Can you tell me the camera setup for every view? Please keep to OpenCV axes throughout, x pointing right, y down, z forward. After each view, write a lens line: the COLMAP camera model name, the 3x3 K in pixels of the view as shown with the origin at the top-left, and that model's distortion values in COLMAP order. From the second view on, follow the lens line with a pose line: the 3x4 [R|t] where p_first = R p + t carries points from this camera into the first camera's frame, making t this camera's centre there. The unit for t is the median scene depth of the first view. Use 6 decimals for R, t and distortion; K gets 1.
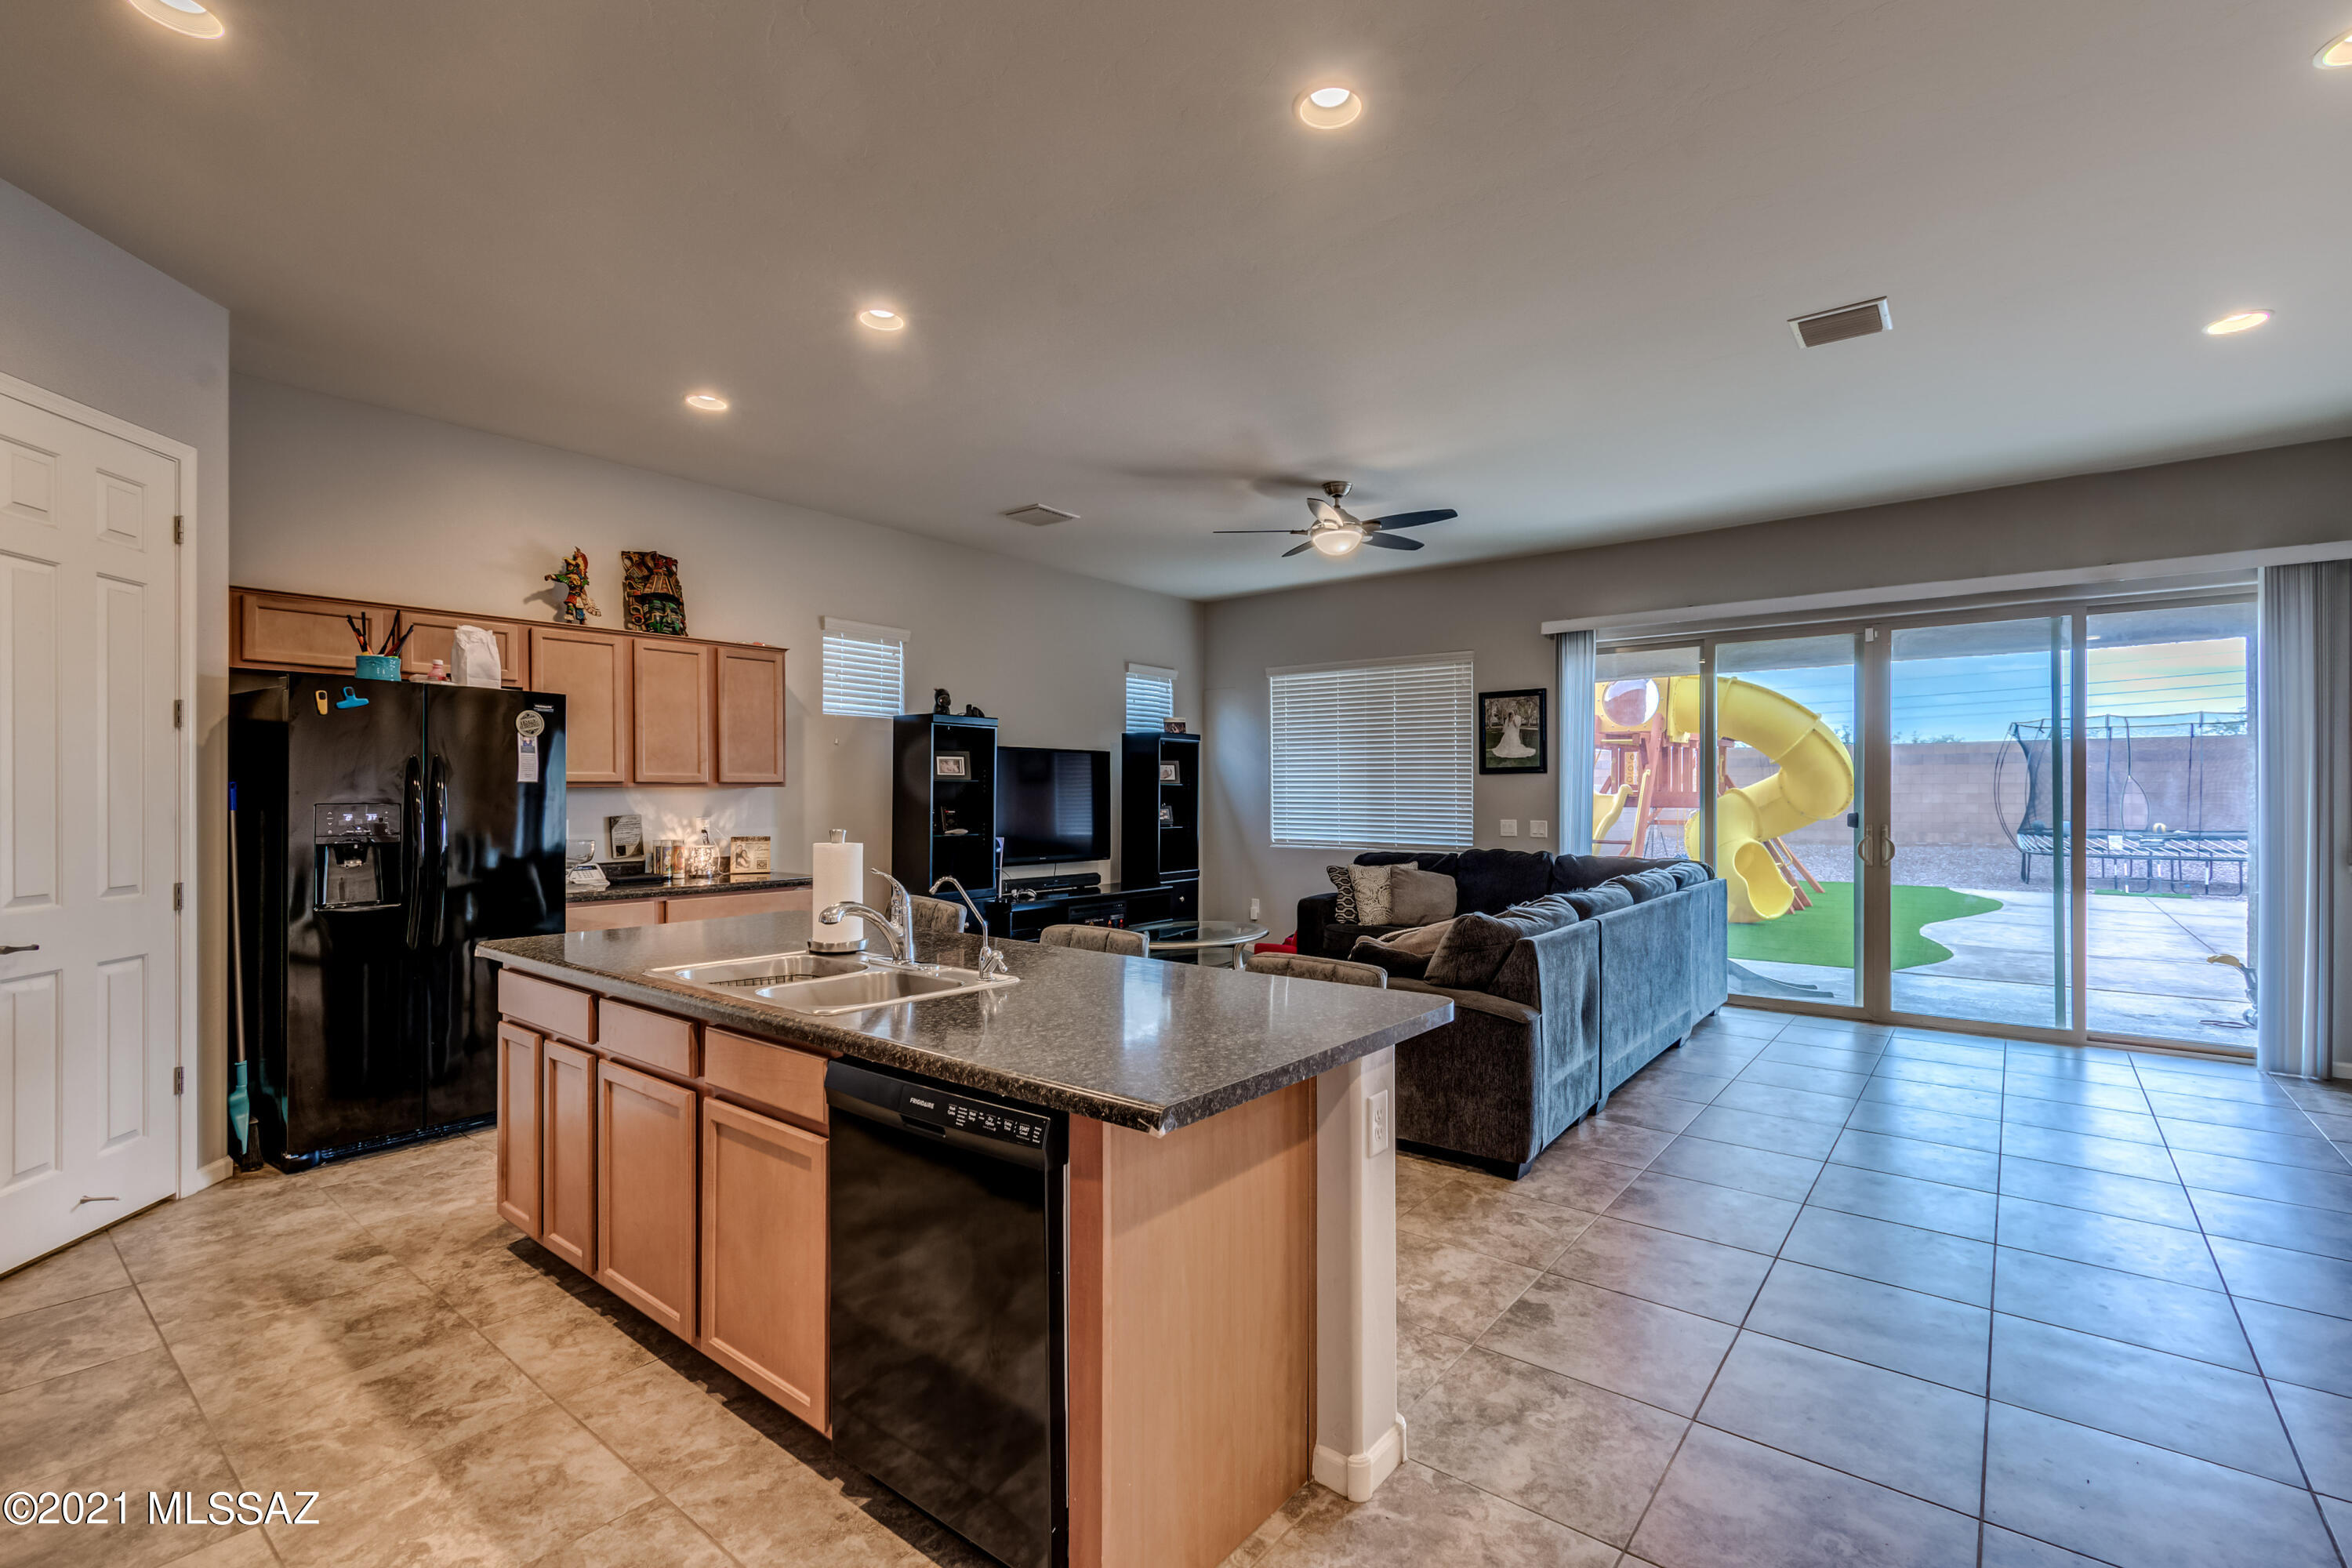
lens RADIAL K [[1044.2, 0, 1203.0], [0, 1044.2, 802.7], [0, 0, 1]] dist [0.000964, -0.000229]
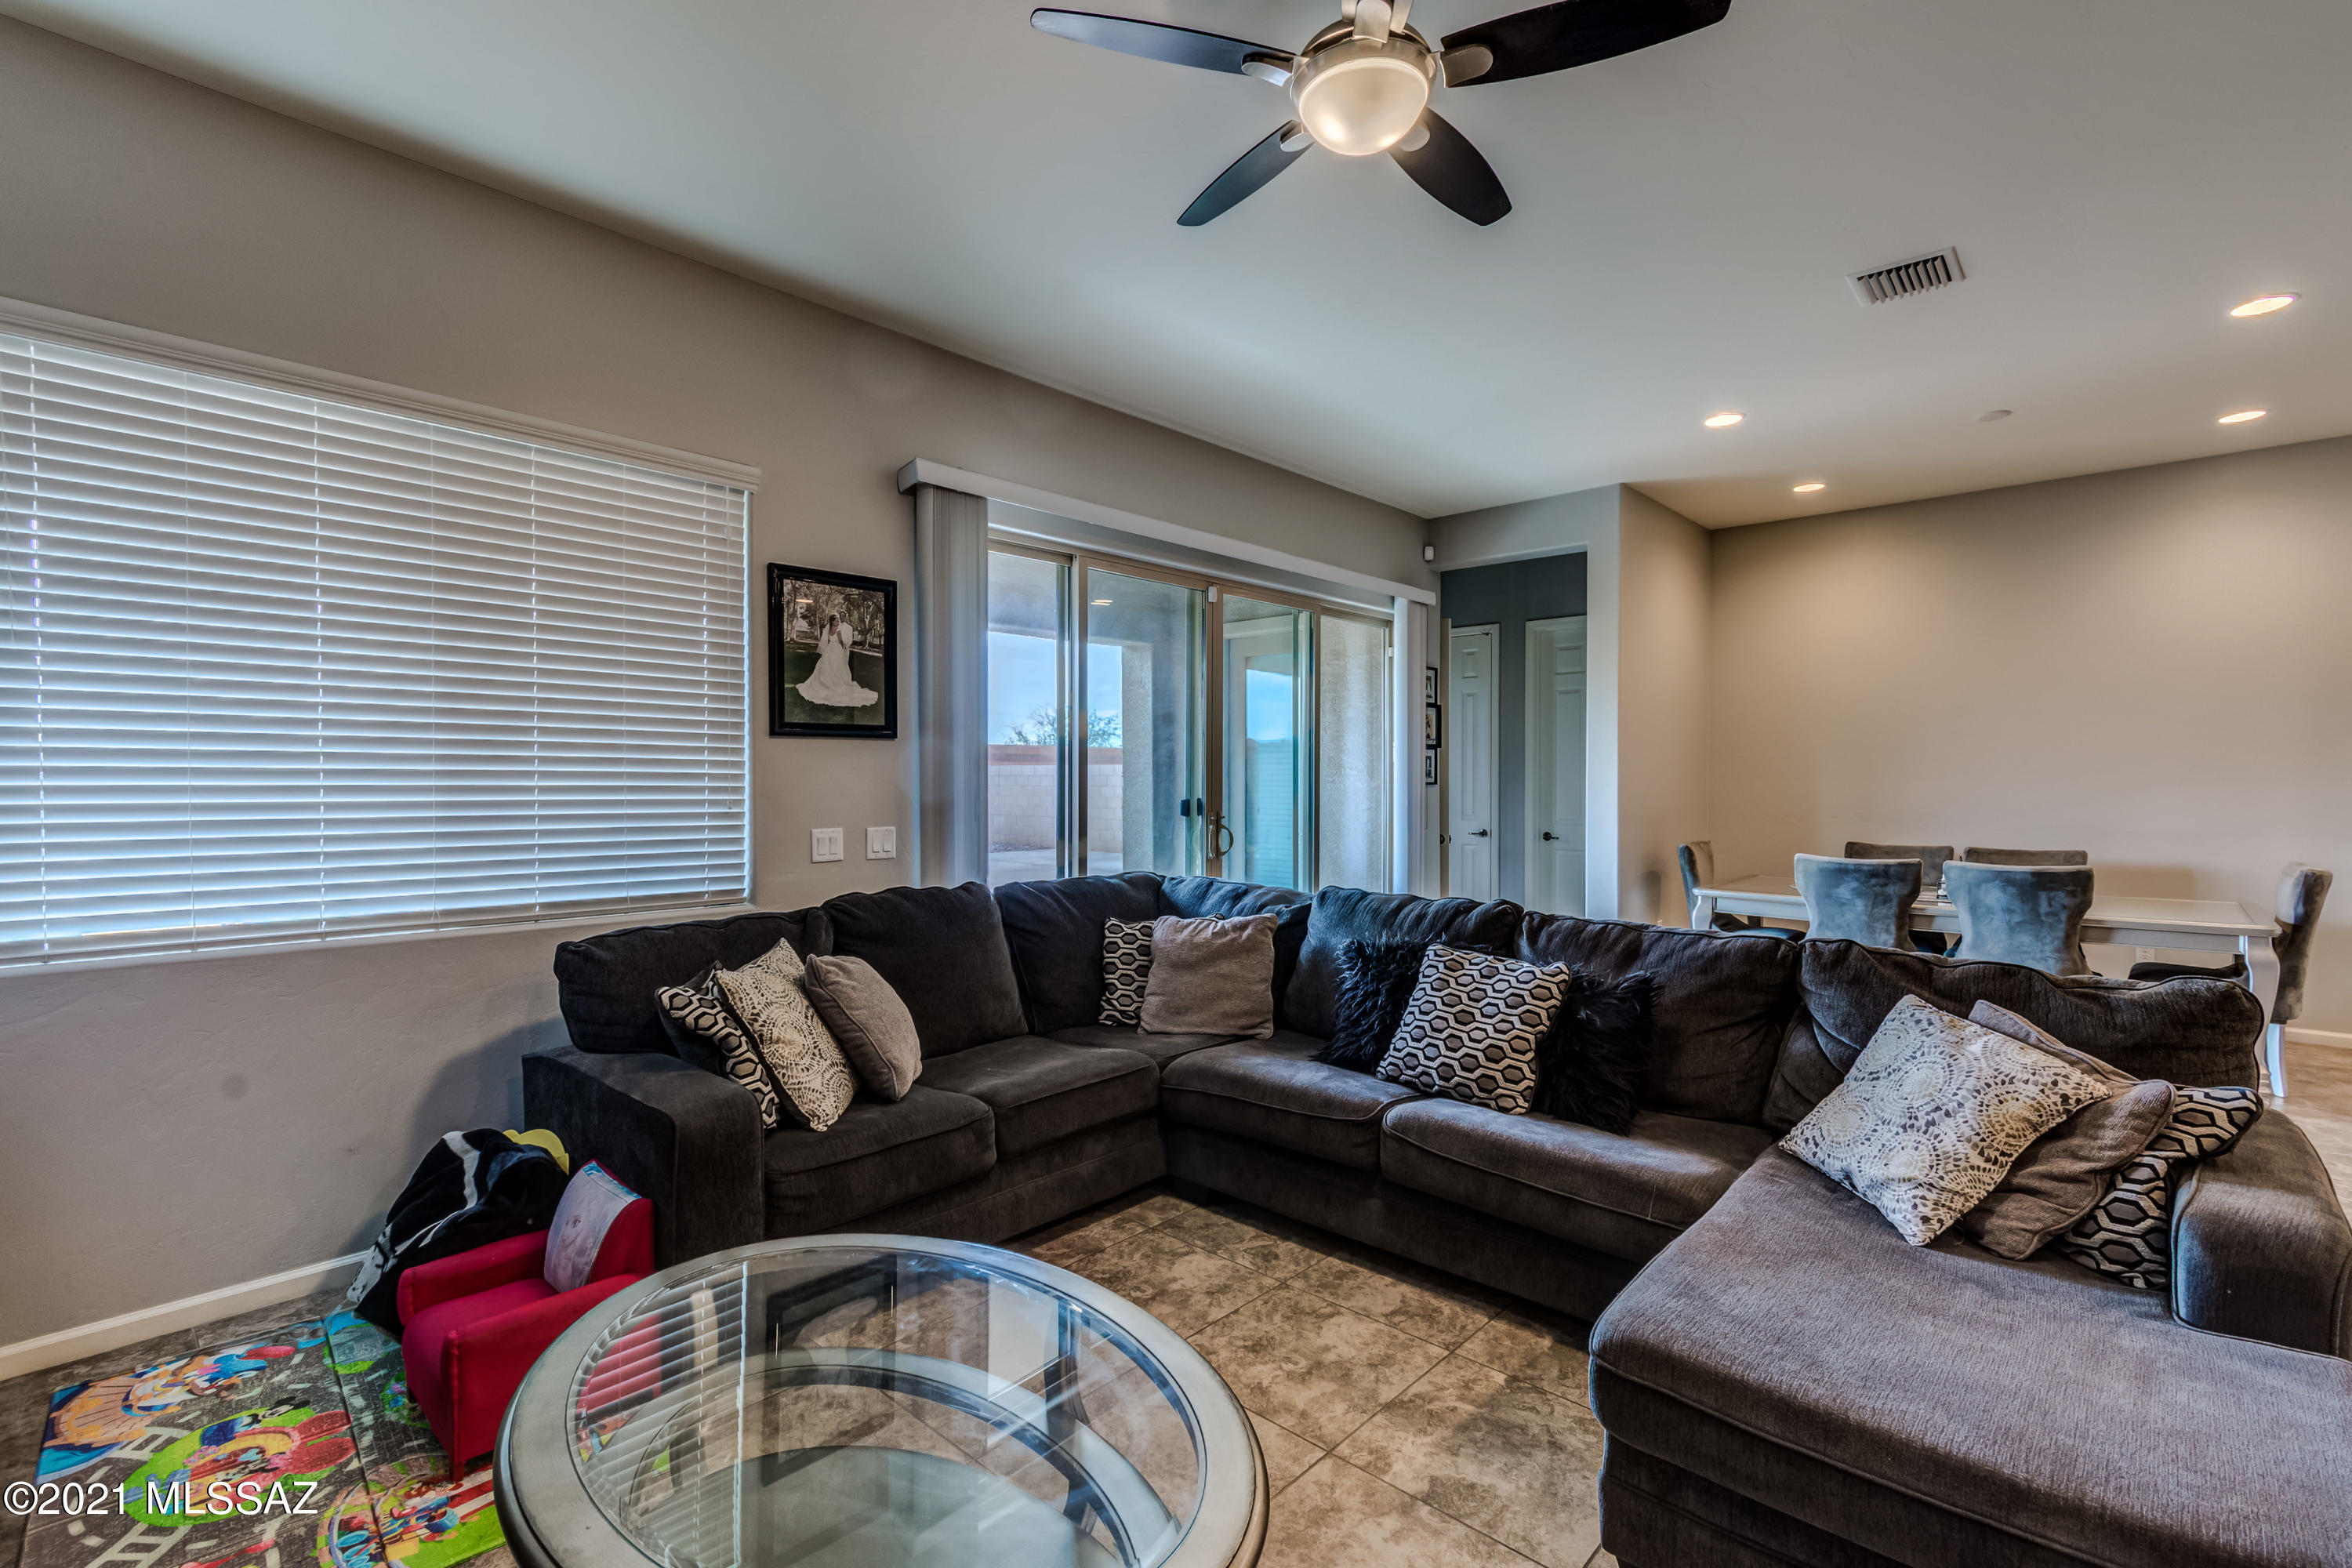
lens RADIAL K [[1075.5, 0, 1184.6], [0, 1075.5, 790.6], [0, 0, 1]] dist [0.000118, 0.000051]
pose [[0.071902, -0.009196, 0.997369, -0.237368], [0.007751, 0.999932, 0.008661, -0.005491], [-0.997382, 0.007108, 0.071969, 0.887173]]
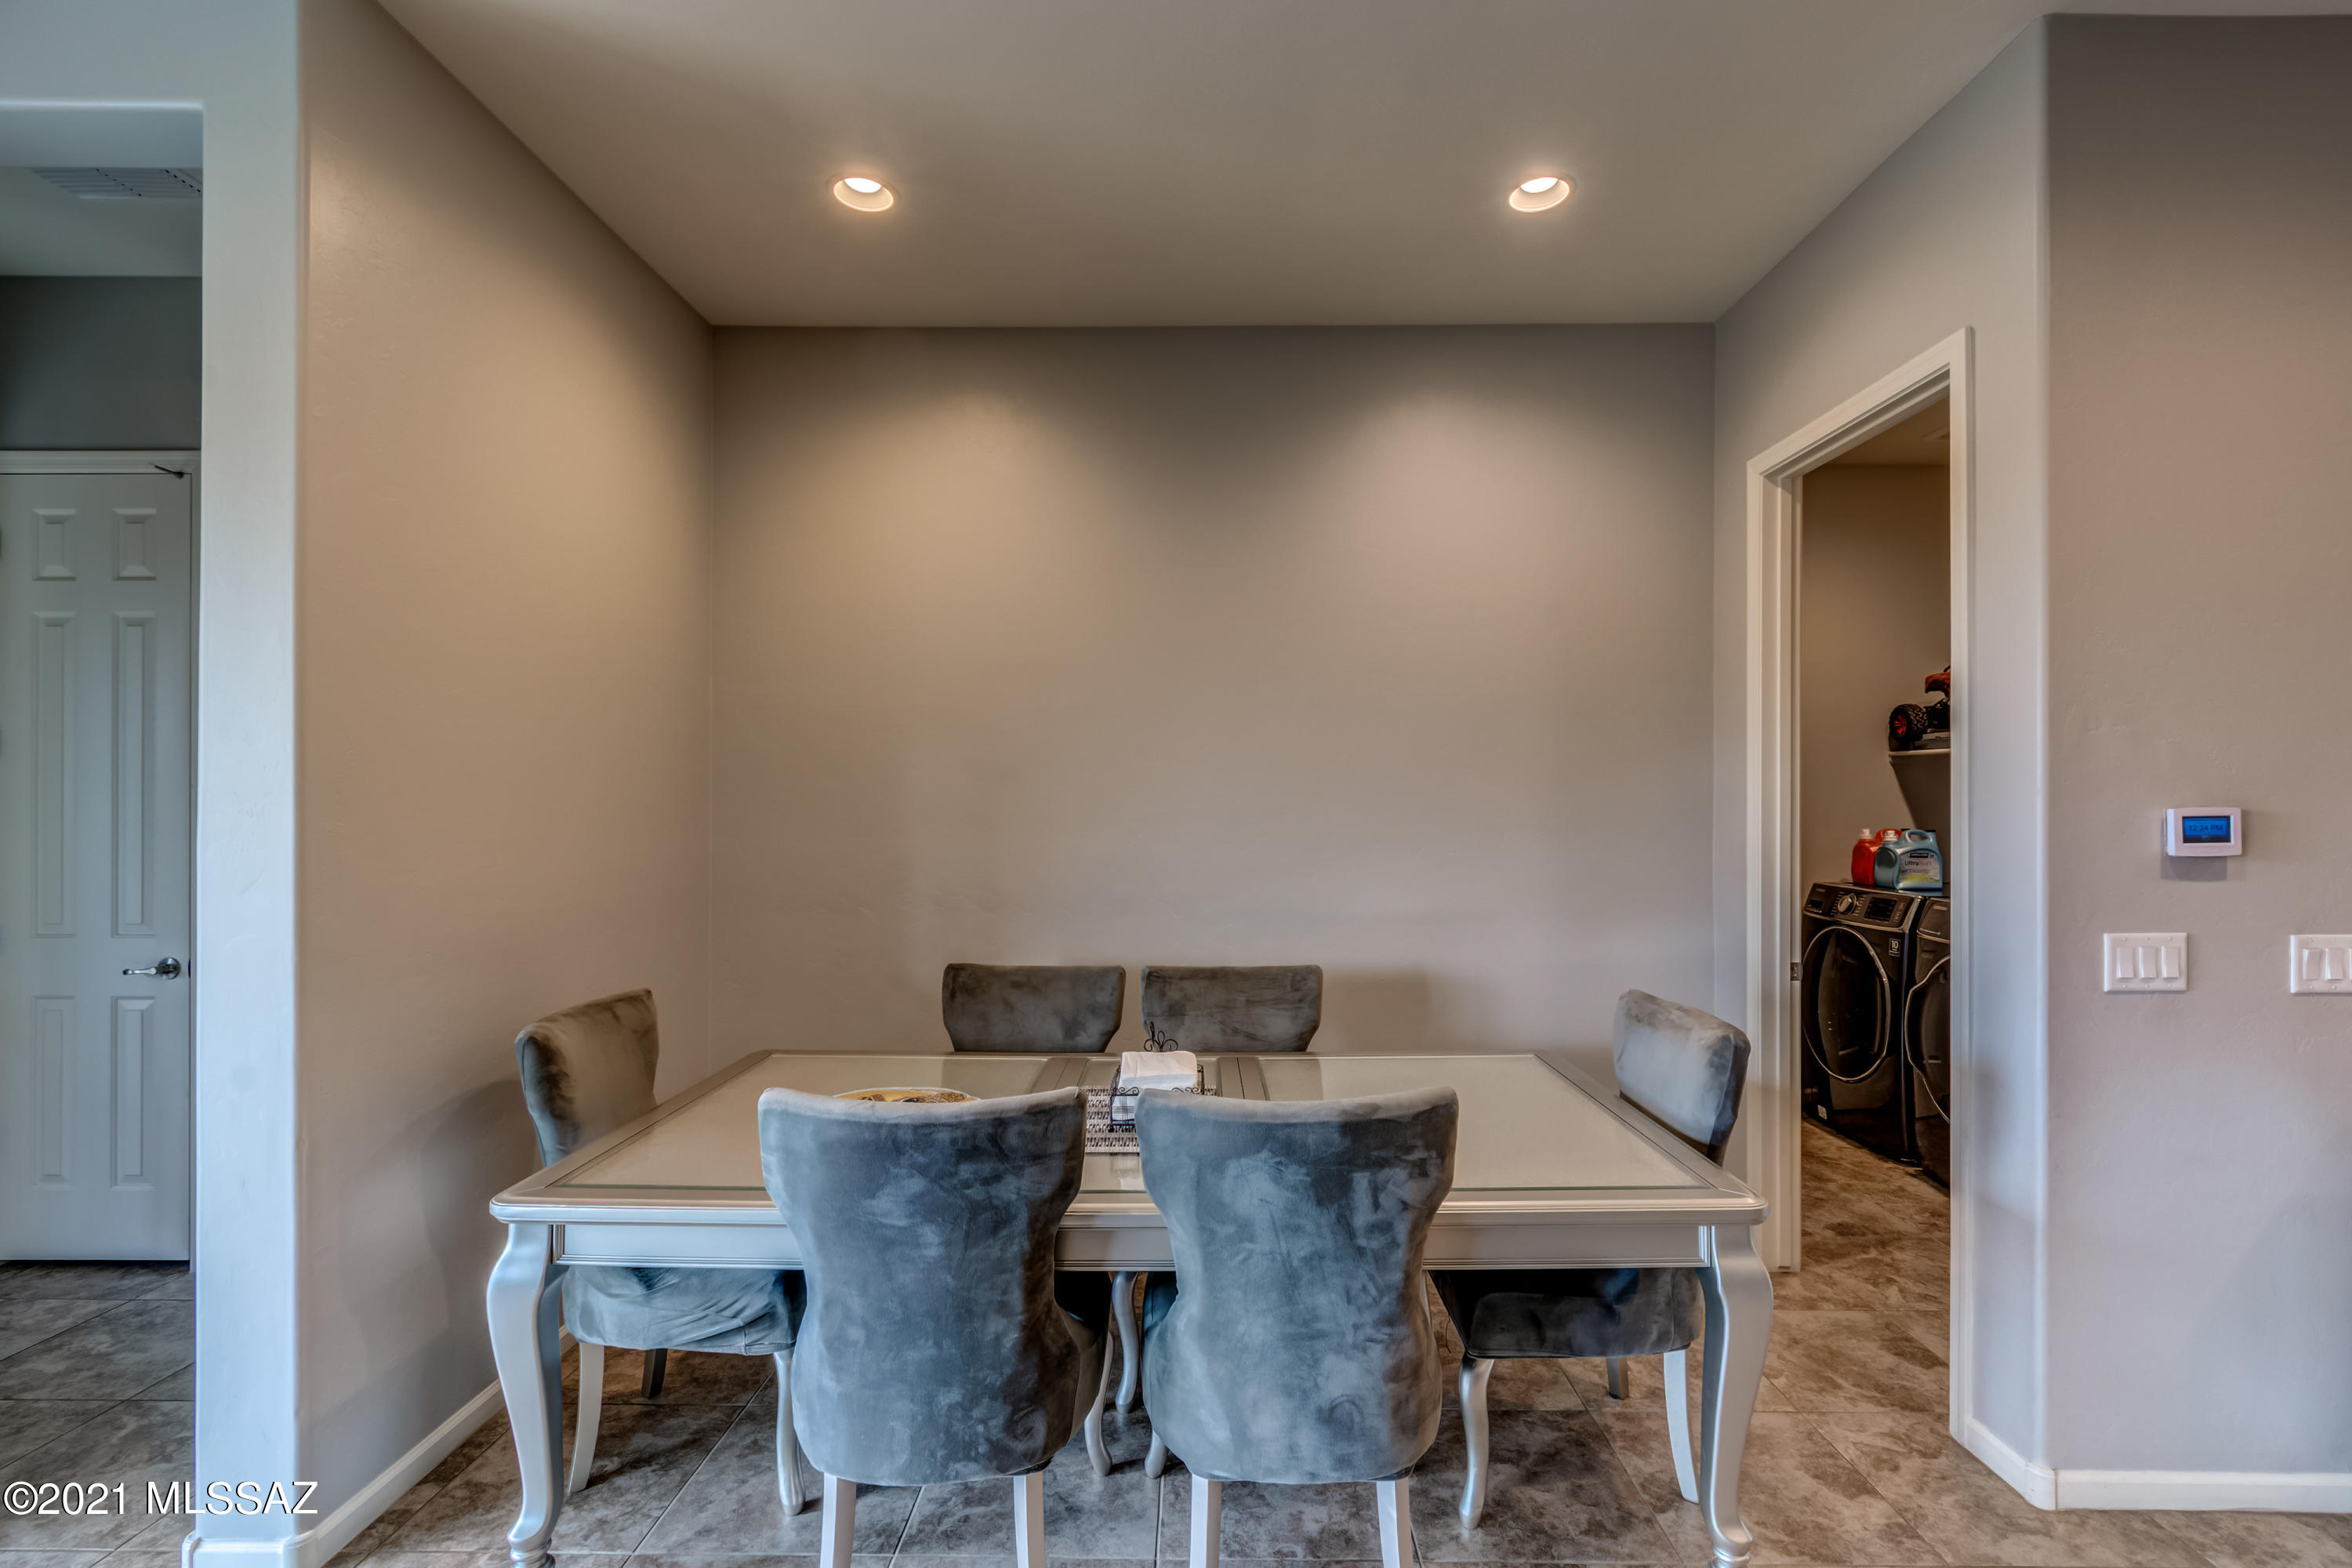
lens RADIAL K [[1075.5, 0, 1184.6], [0, 1075.5, 790.6], [0, 0, 1]] dist [0.000118, 0.000051]
pose [[-0.602755, 0.005288, 0.797909, 0.327850], [0.007560, 0.999971, -0.000916, -0.020009], [-0.797891, 0.005480, -0.602777, 0.564270]]
